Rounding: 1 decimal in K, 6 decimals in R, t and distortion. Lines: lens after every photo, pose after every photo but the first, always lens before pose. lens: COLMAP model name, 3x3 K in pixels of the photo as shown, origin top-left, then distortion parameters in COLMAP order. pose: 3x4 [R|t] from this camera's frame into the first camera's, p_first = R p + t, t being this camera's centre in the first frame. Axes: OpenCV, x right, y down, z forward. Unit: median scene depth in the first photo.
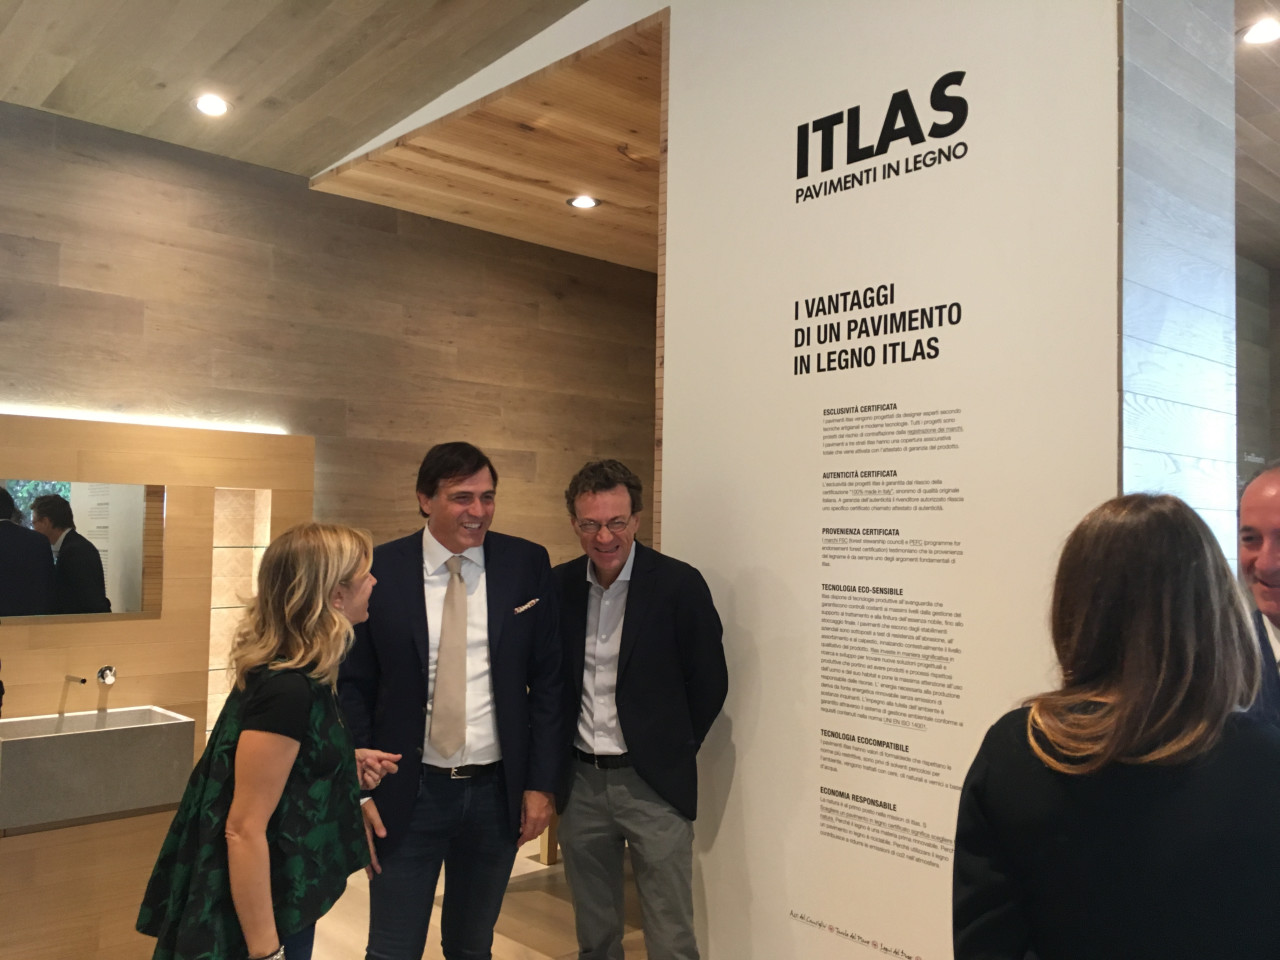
lens RADIAL K [[1095.6, 0, 640.0], [0, 1095.6, 480.0], [0, 0, 1]] dist [0.094807, -0.136485]
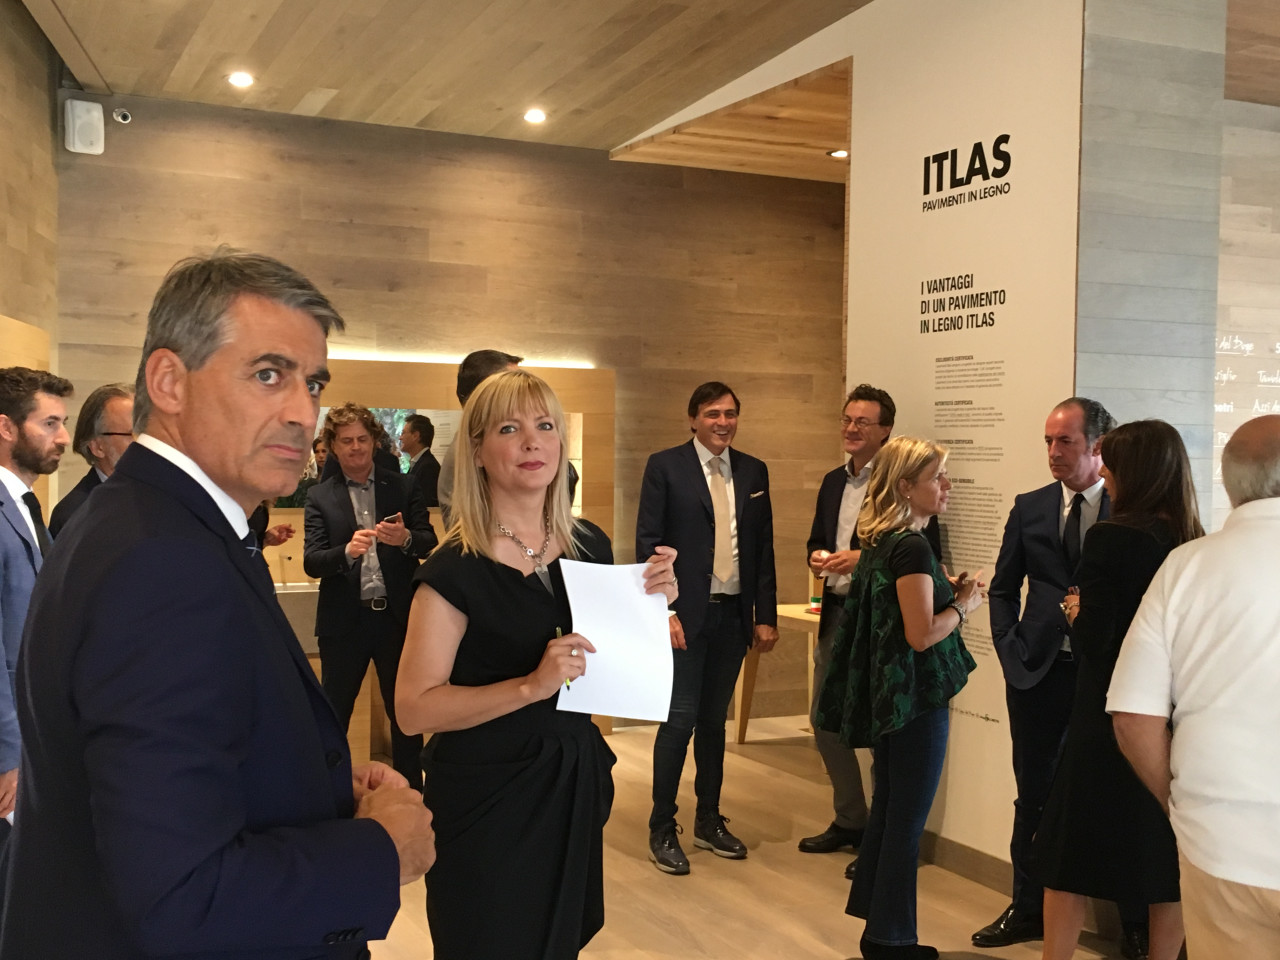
lens RADIAL K [[1498.3, 0, 640.0], [0, 1498.3, 480.0], [0, 0, 1]] dist [0.049793, 0.007782]
pose [[0.957926, 0.002674, -0.287002, 0.365807], [0.015160, 0.998089, 0.059902, -0.028409], [0.286613, -0.061732, 0.956055, -1.029579]]
